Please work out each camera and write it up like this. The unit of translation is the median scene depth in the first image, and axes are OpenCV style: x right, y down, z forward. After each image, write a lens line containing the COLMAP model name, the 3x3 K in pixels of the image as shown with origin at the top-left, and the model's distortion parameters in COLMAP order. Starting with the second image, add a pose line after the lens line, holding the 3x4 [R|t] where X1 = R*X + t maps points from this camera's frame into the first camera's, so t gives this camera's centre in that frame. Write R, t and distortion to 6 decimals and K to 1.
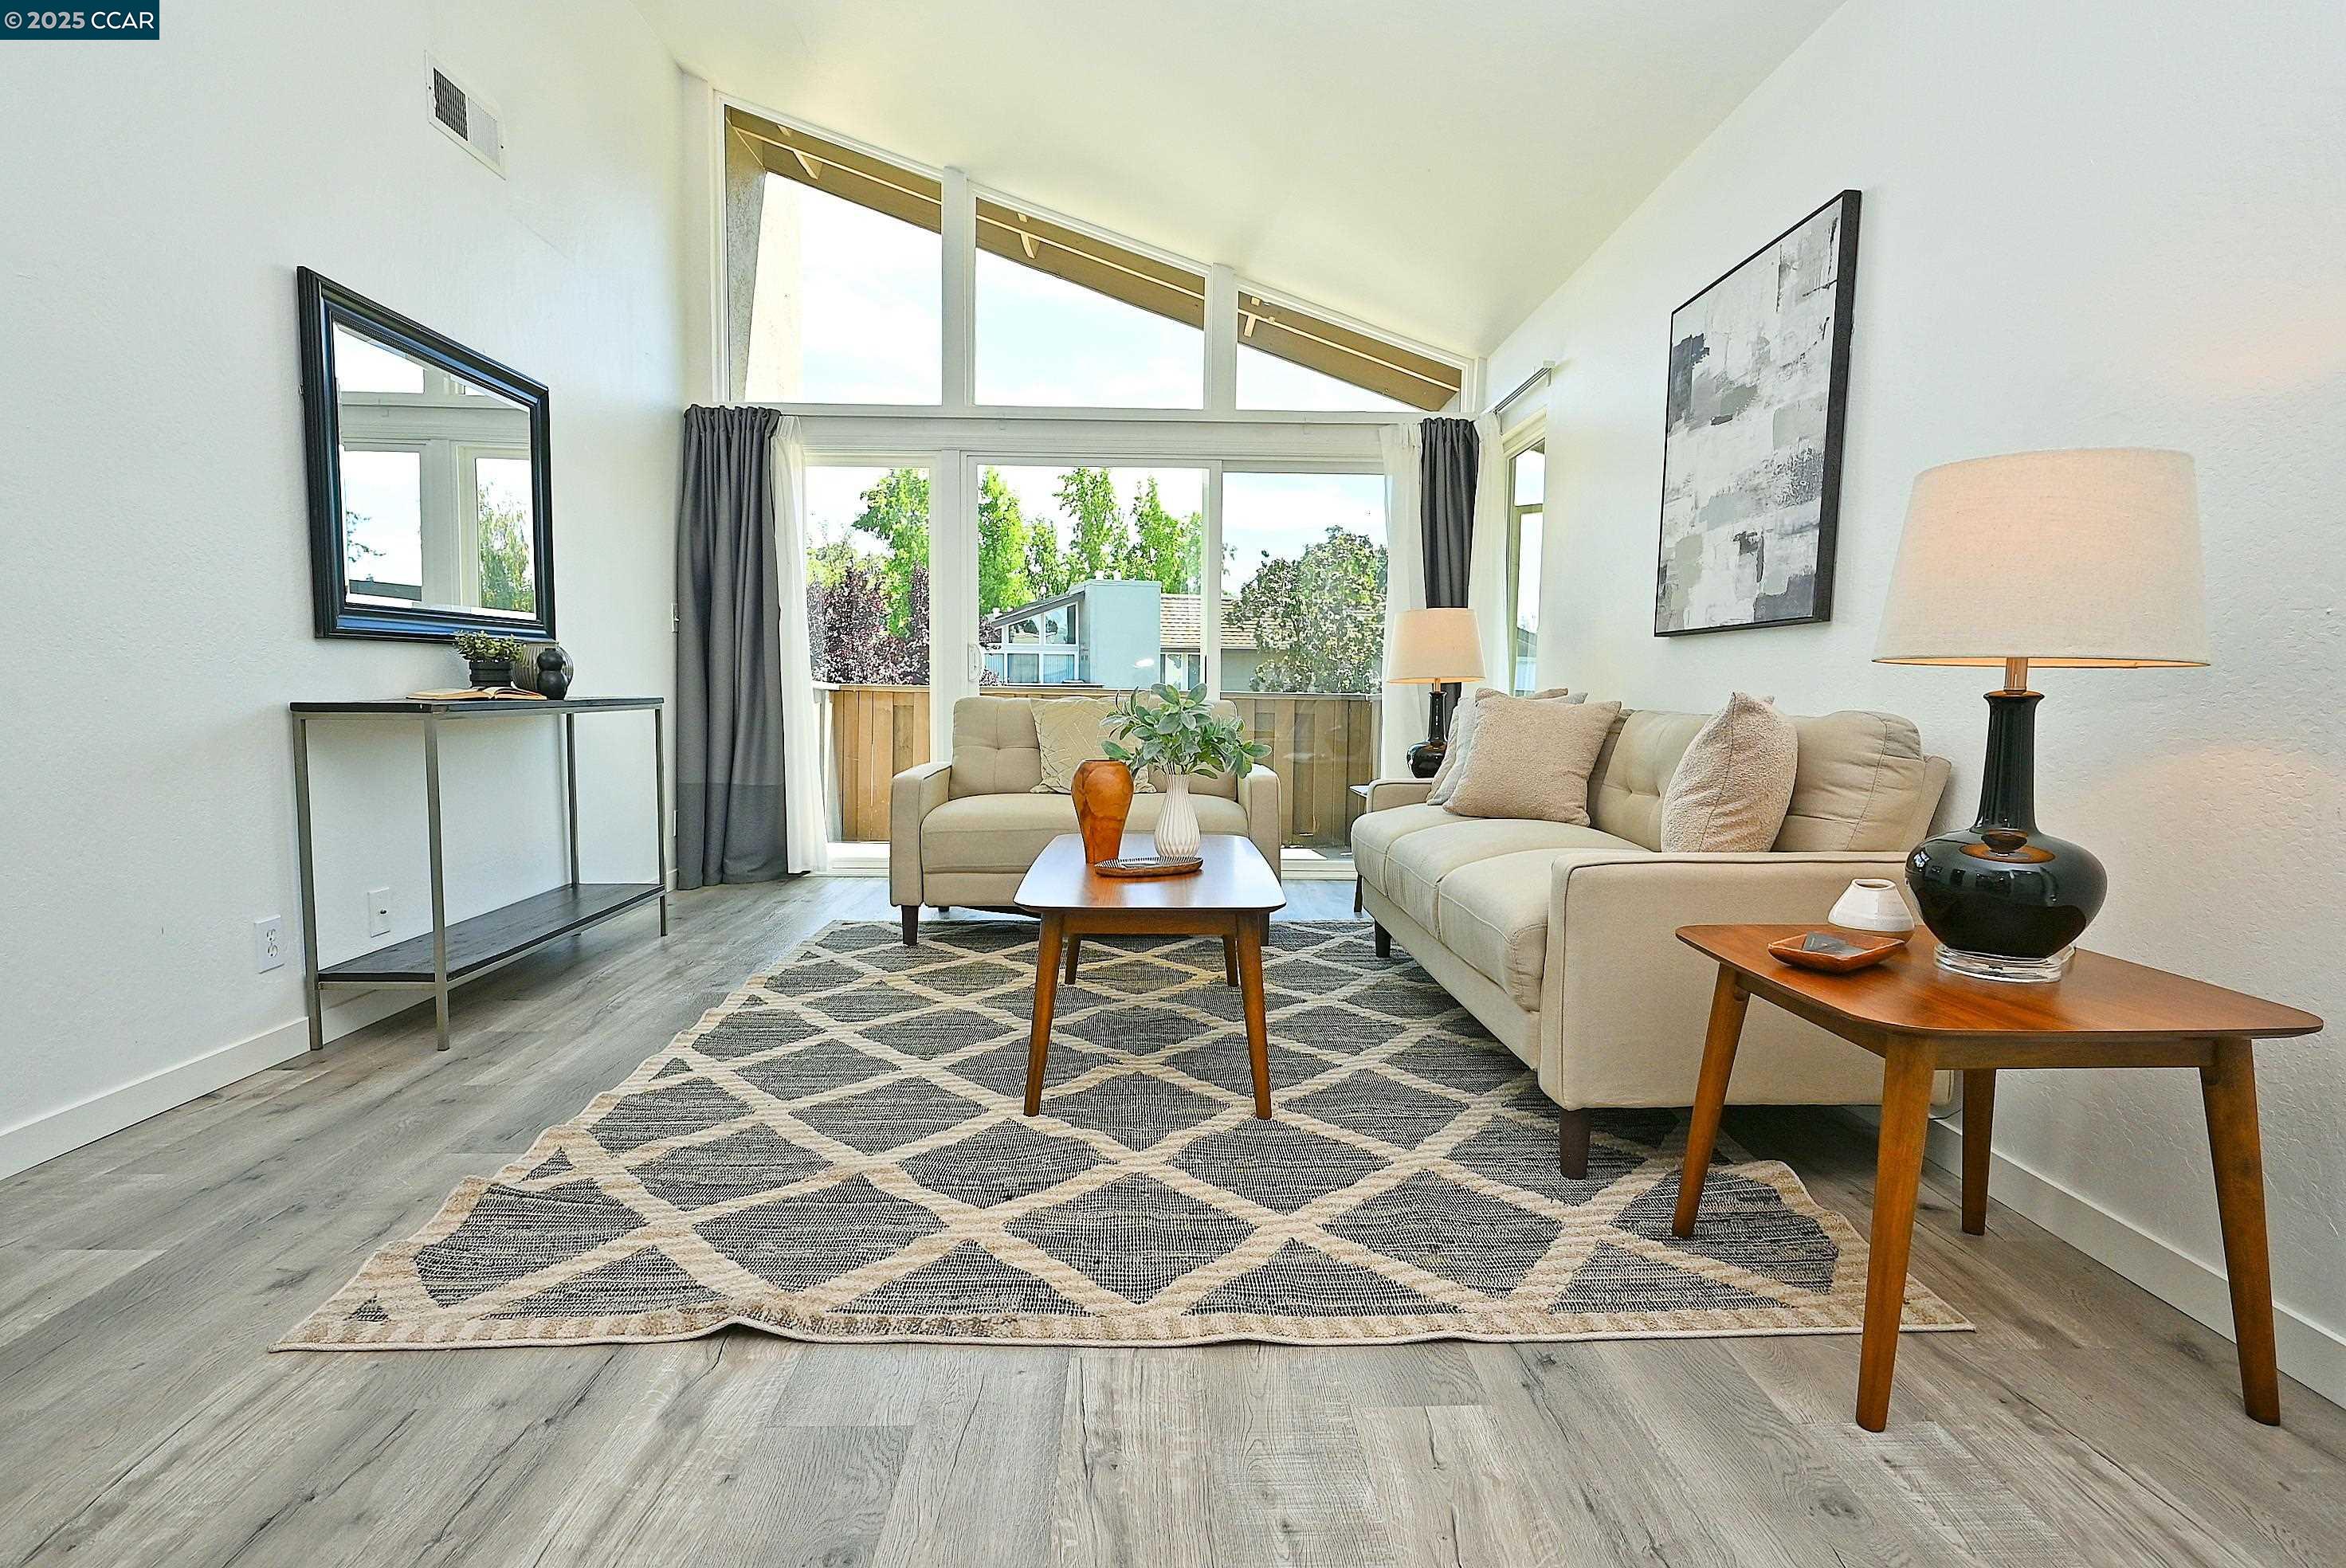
lens RADIAL K [[1178.0, 0, 1159.8], [0, 1178.0, 782.4], [0, 0, 1]] dist [0.000183, -0.000479]
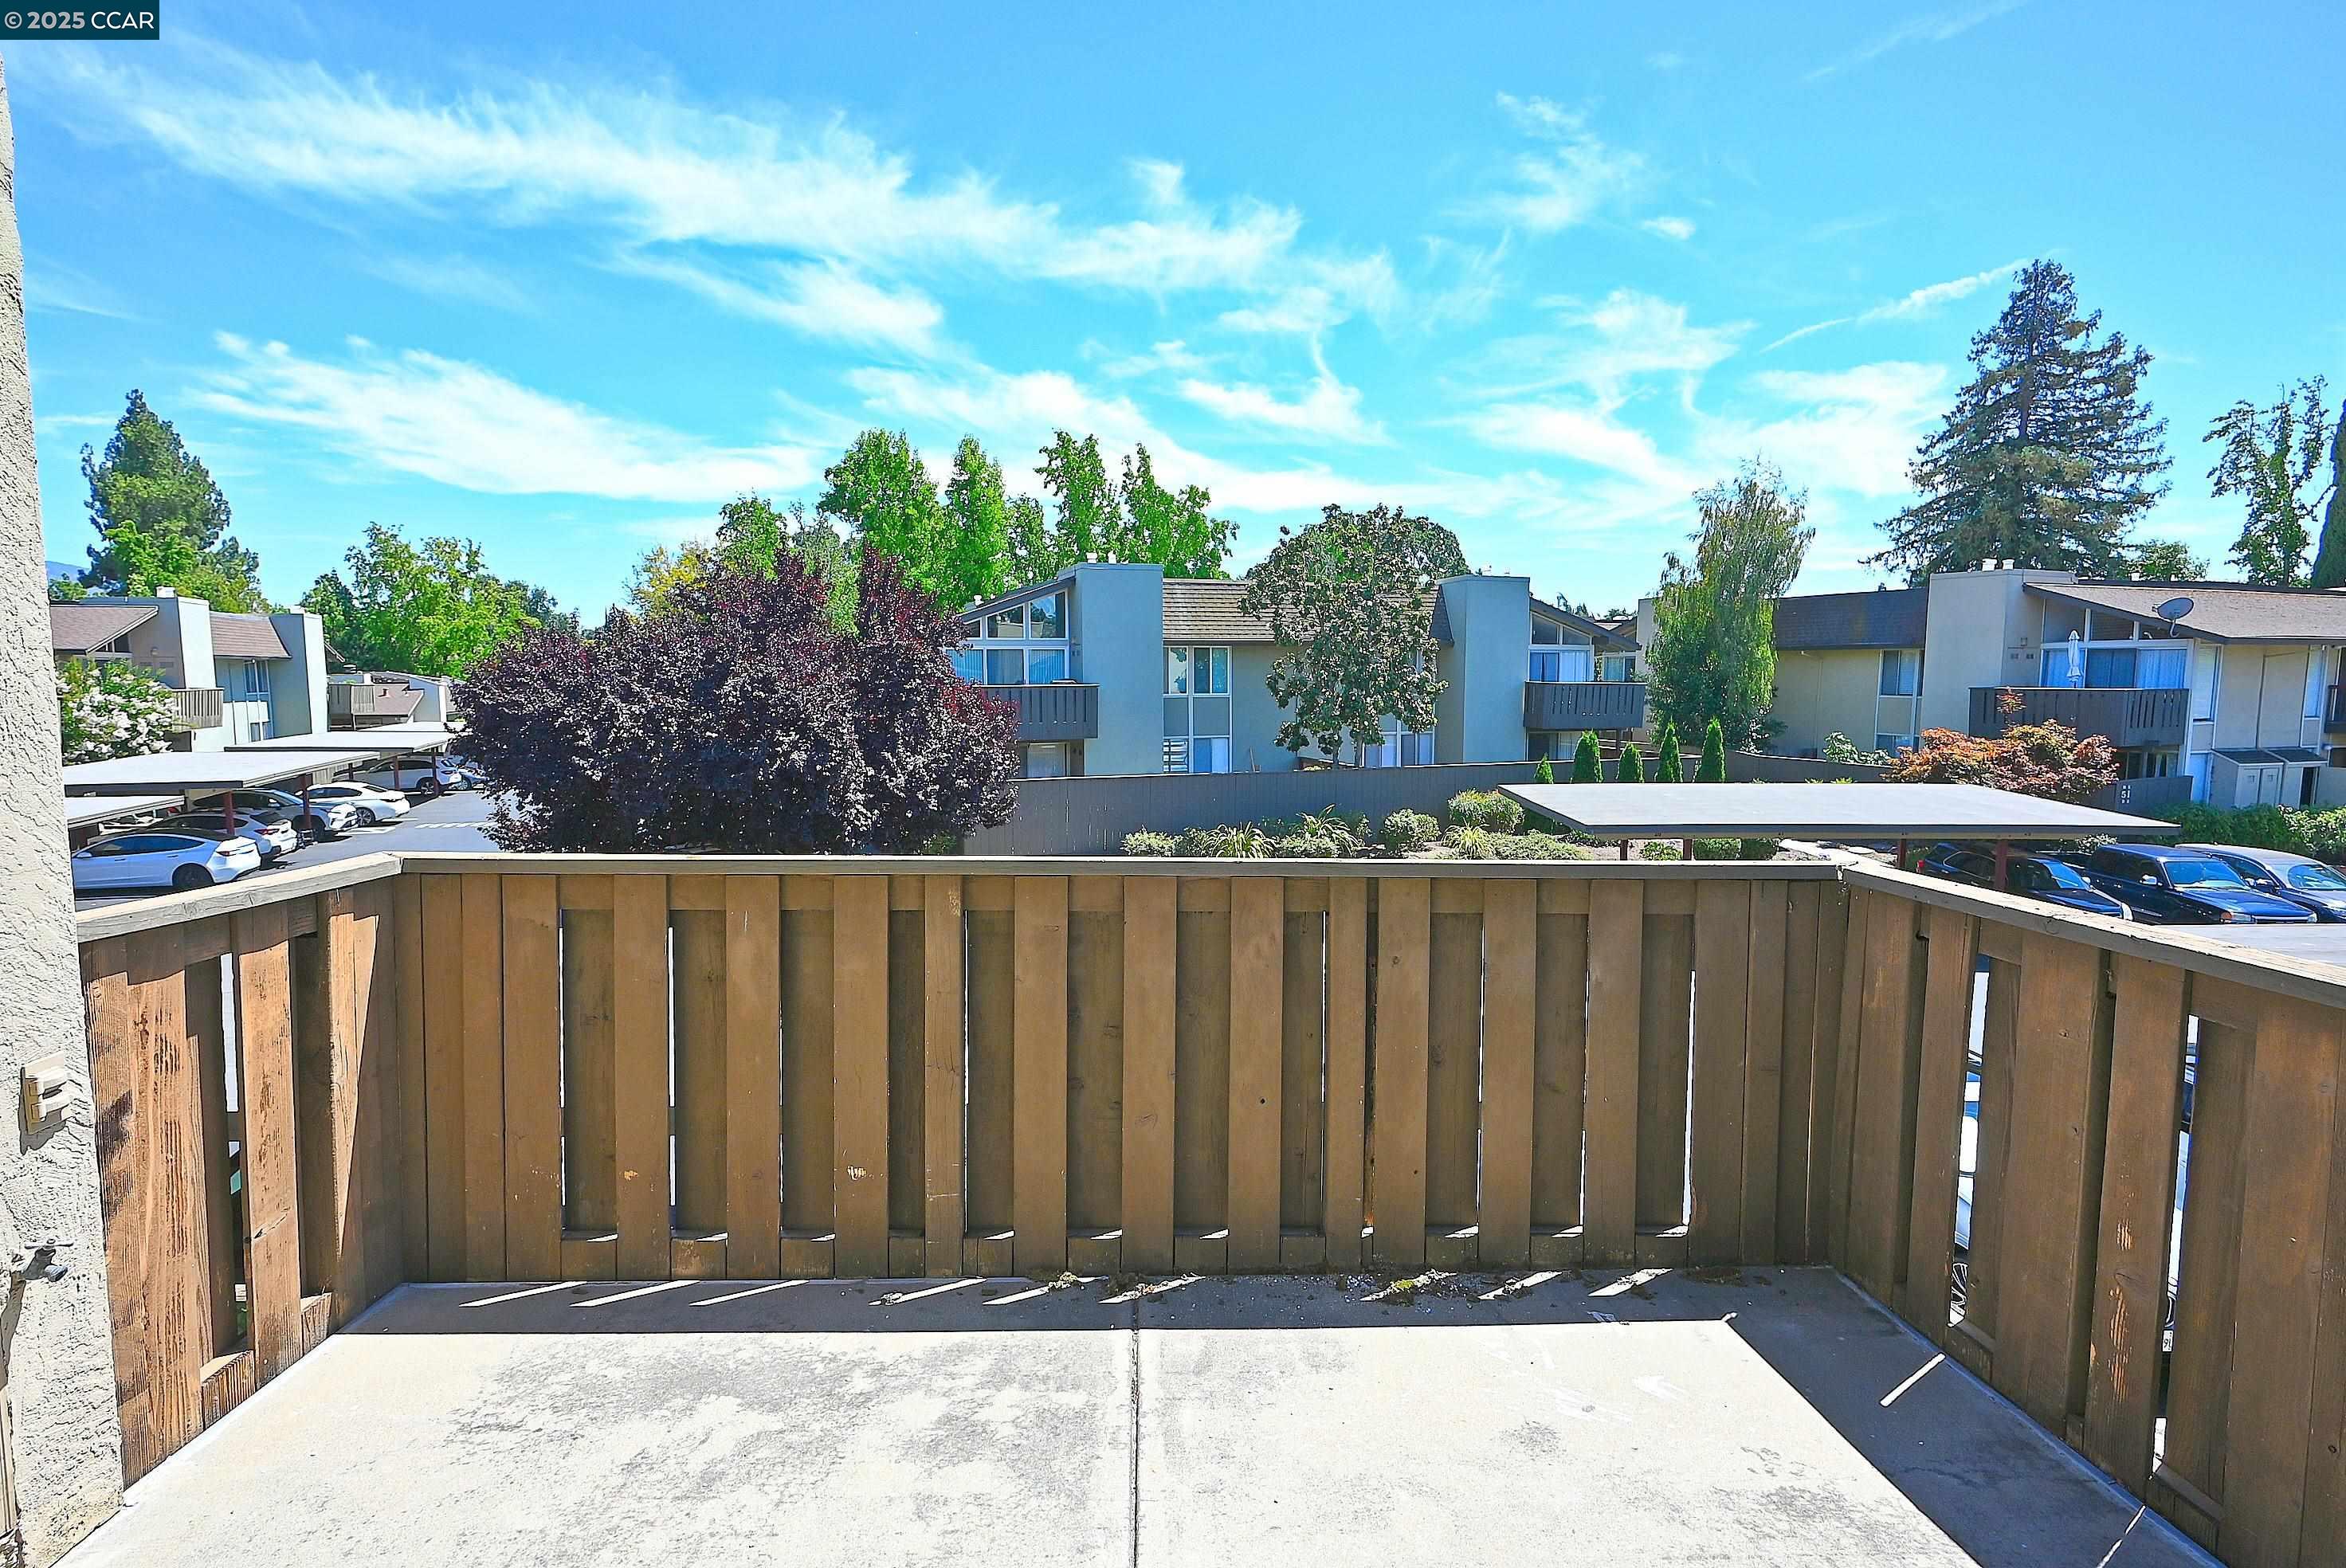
lens RADIAL K [[1156.1, 0, 1172.7], [0, 1156.1, 787.1], [0, 0, 1]] dist [-0.004375, -0.000208]
pose [[0.999722, -0.014571, 0.018538, -0.117947], [0.014162, 0.999658, 0.021973, -0.318847], [-0.018852, -0.021704, 0.999587, 1.859446]]
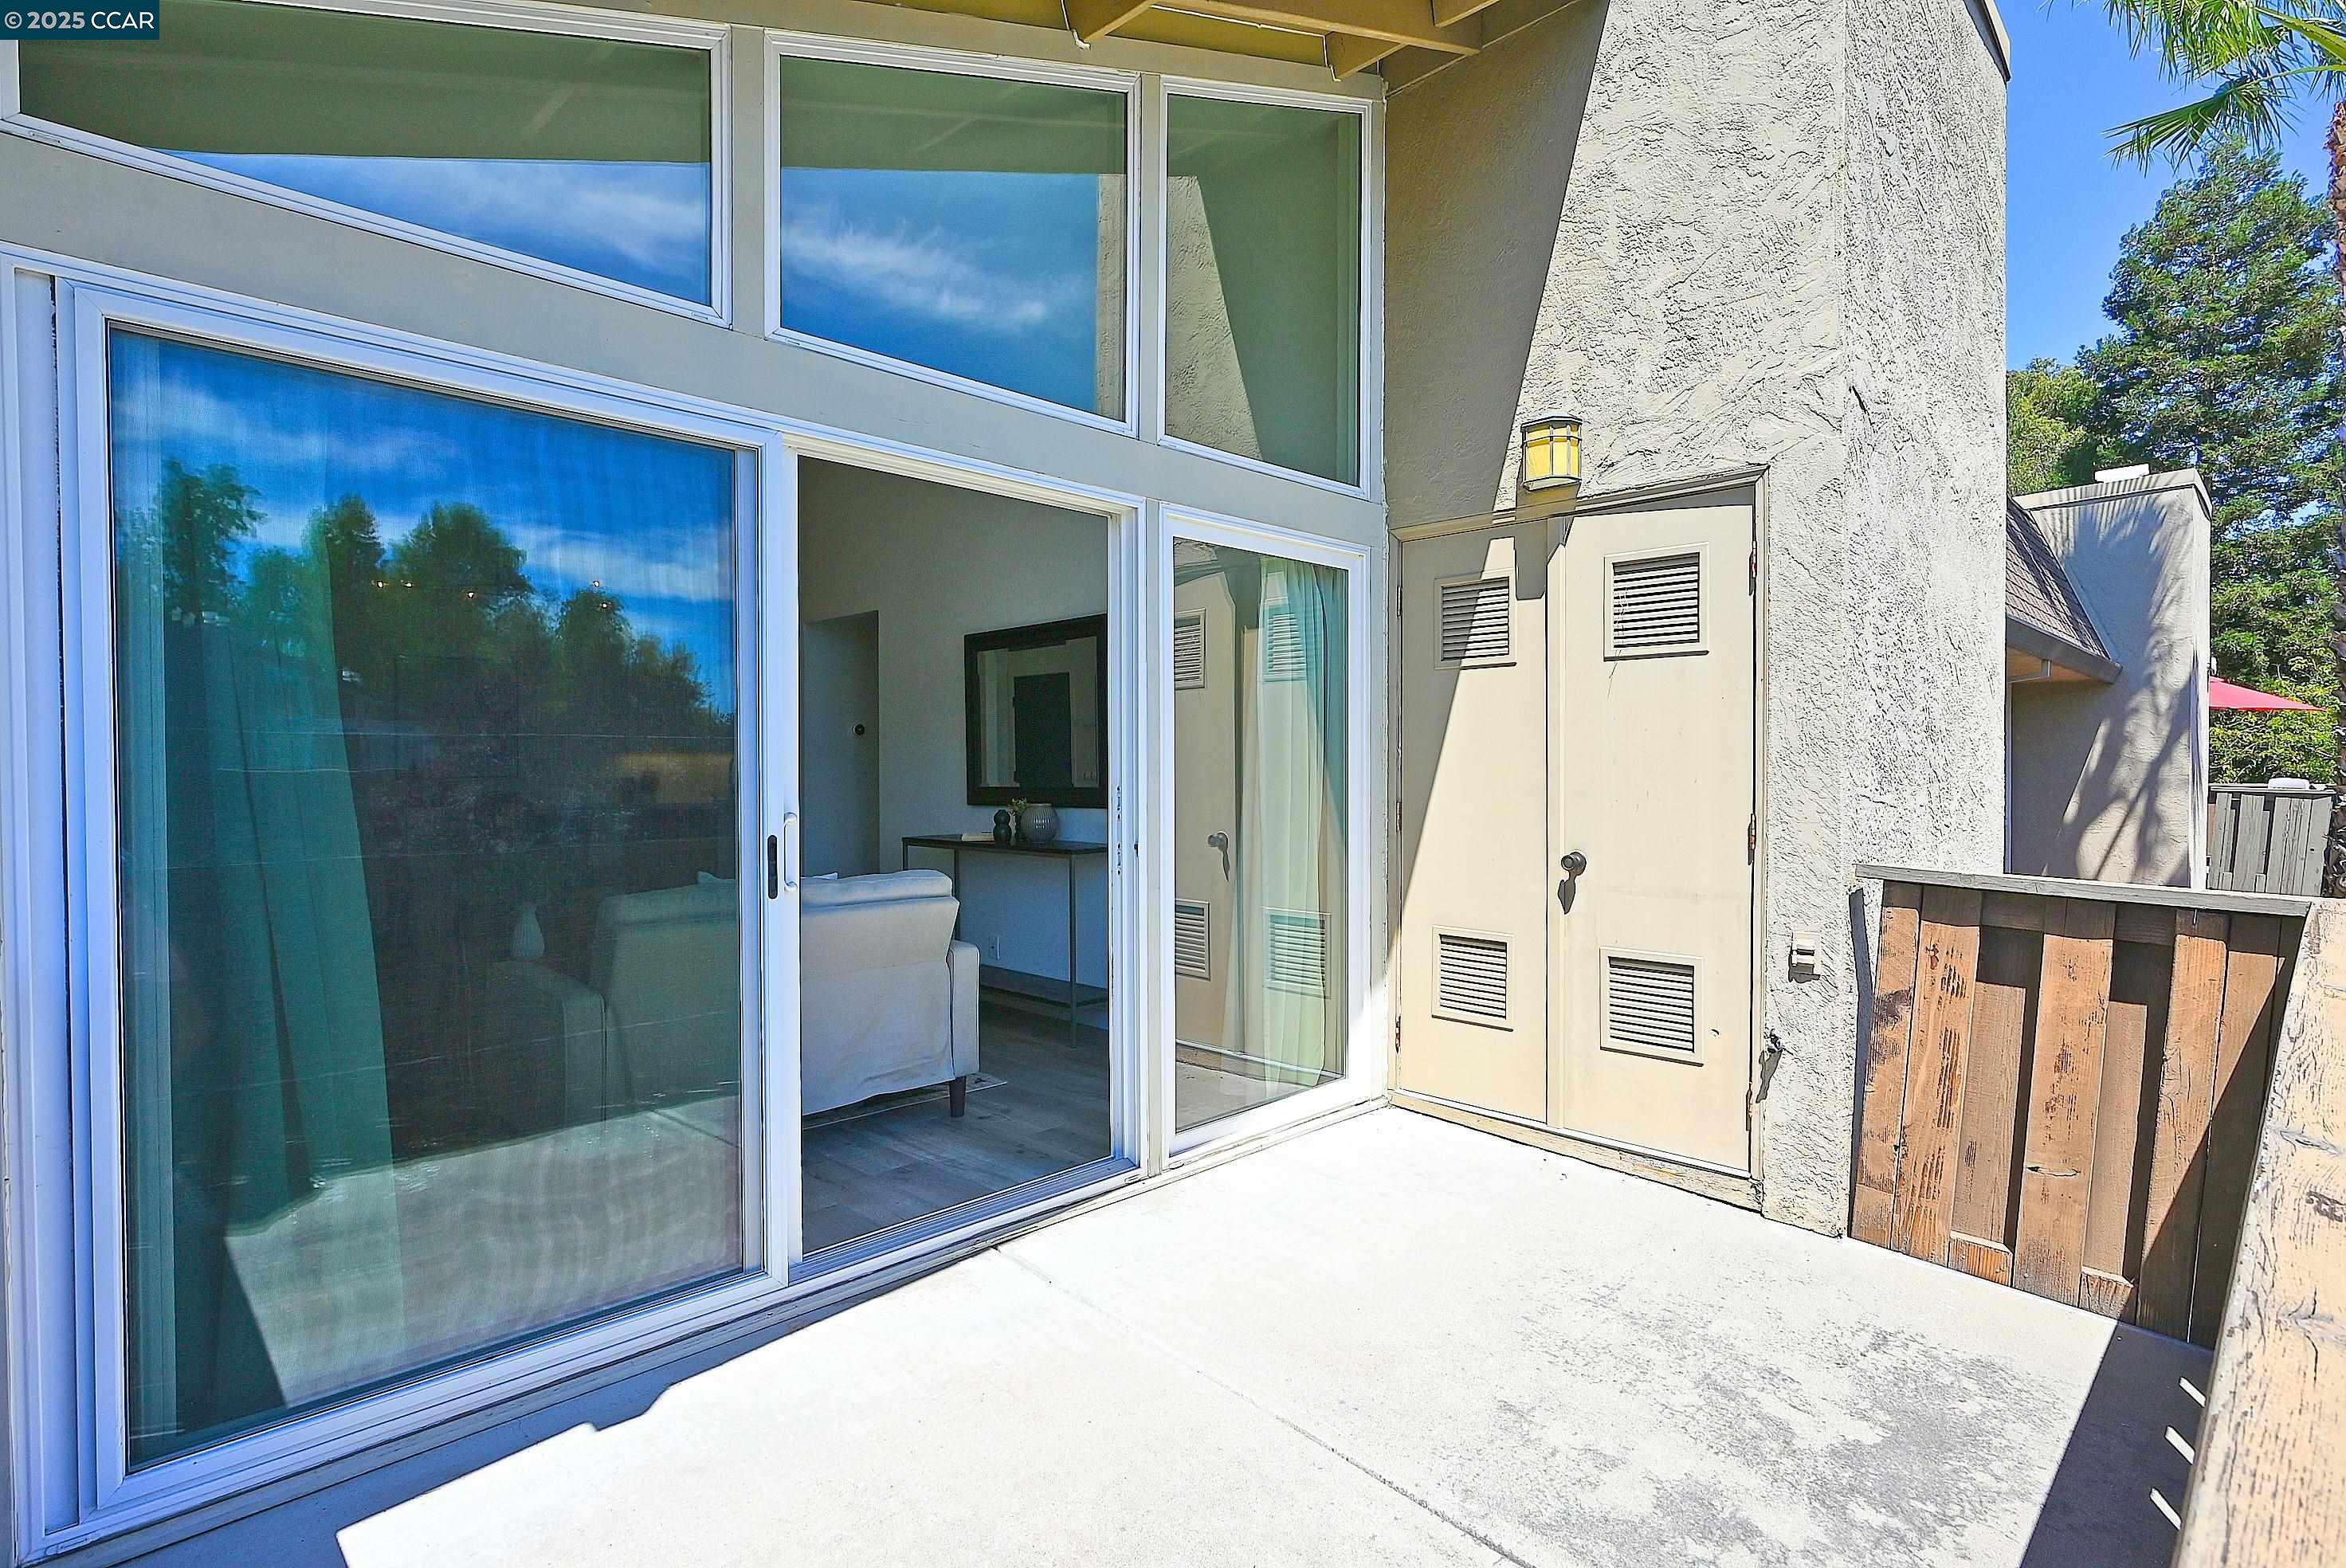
lens RADIAL K [[1156.1, 0, 1172.7], [0, 1156.1, 787.1], [0, 0, 1]] dist [-0.004375, -0.000208]
pose [[-0.719929, -0.004333, -0.694034, 0.489169], [-0.065464, 0.995946, 0.061688, -0.329657], [0.690953, 0.089845, -0.717295, 2.911489]]
